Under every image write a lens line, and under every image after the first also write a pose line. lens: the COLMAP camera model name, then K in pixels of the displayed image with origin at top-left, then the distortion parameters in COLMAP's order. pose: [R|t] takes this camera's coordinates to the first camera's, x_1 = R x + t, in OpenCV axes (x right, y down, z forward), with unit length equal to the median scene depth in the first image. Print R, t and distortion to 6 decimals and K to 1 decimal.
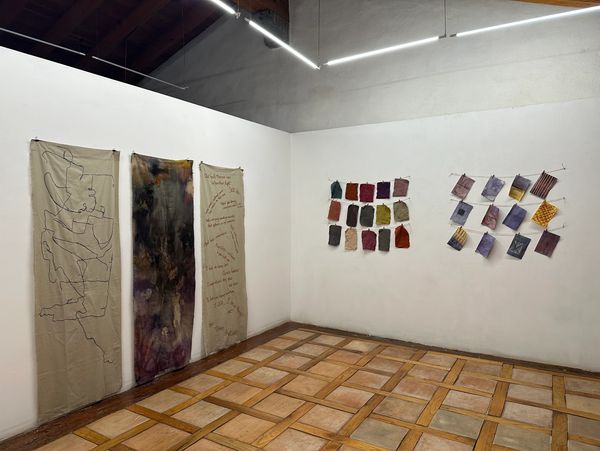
lens RADIAL K [[417.8, 0, 297.0], [0, 417.8, 227.4], [0, 0, 1]] dist [0.153323, -0.245906]
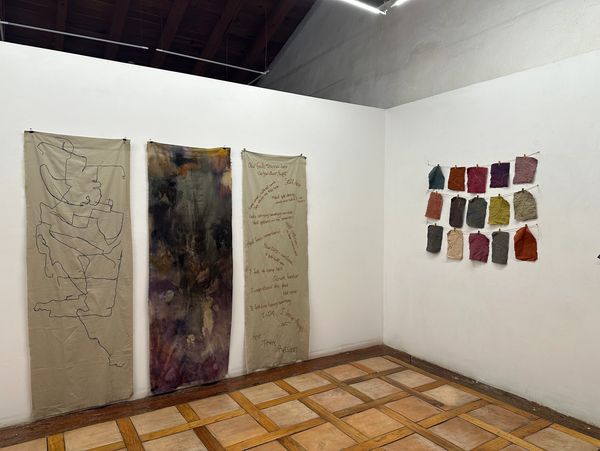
lens RADIAL K [[417.8, 0, 297.0], [0, 417.8, 227.4], [0, 0, 1]] dist [0.153323, -0.245906]
pose [[0.895121, 0.018071, -0.445456, 0.288000], [-0.018821, 0.999819, 0.002740, 0.001610], [0.445425, 0.005931, 0.895300, 0.297311]]
